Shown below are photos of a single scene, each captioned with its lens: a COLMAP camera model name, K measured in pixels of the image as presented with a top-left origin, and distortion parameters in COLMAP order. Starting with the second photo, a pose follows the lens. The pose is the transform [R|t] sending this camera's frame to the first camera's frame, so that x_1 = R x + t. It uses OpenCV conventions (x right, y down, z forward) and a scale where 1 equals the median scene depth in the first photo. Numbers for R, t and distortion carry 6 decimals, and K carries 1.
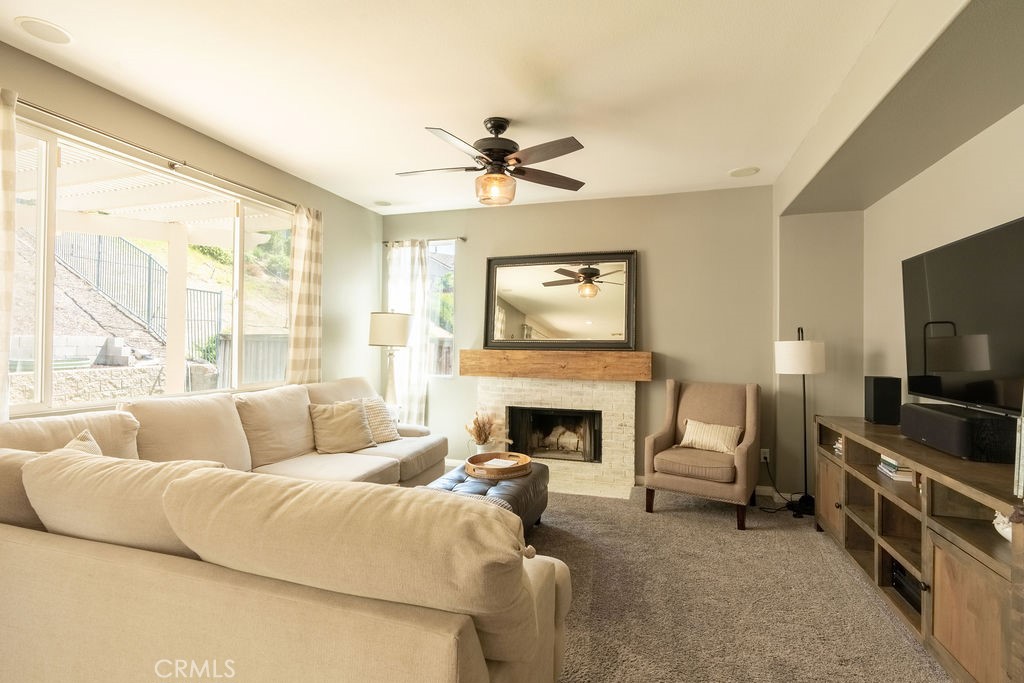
lens RADIAL K [[492.9, 0, 514.4], [0, 492.9, 340.1], [0, 0, 1]] dist [-0.001598, 0.002752]
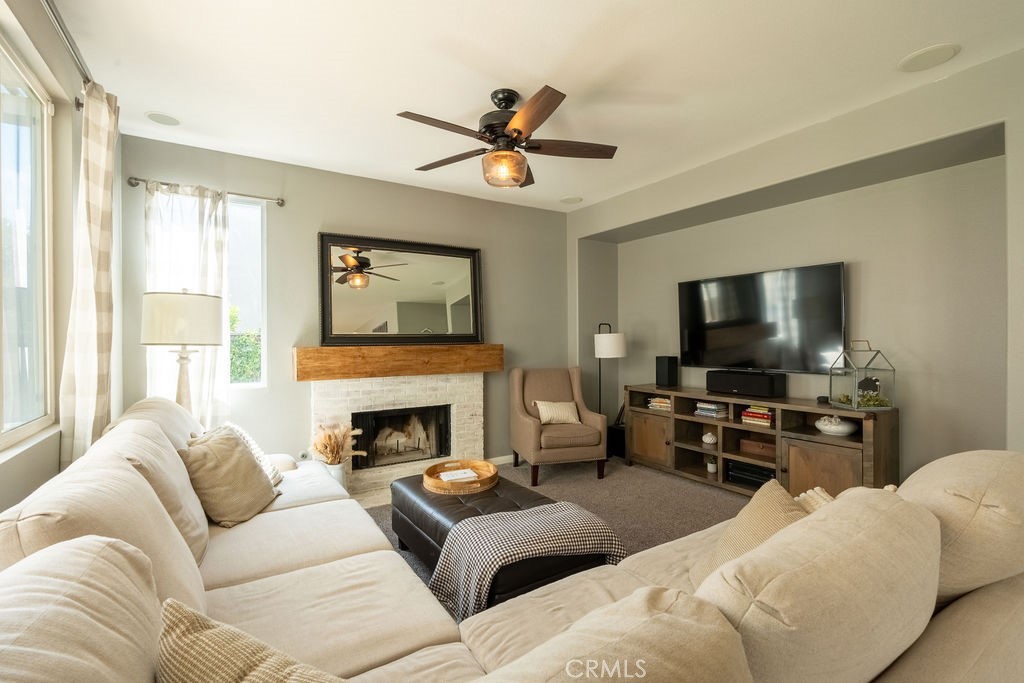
lens RADIAL K [[464.9, 0, 516.7], [0, 464.9, 339.9], [0, 0, 1]] dist [-0.005166, -0.001040]
pose [[0.639796, -0.016236, 0.768374, -0.510476], [0.006227, 0.999854, 0.015942, -0.002095], [-0.768520, -0.005415, 0.639803, 0.318013]]
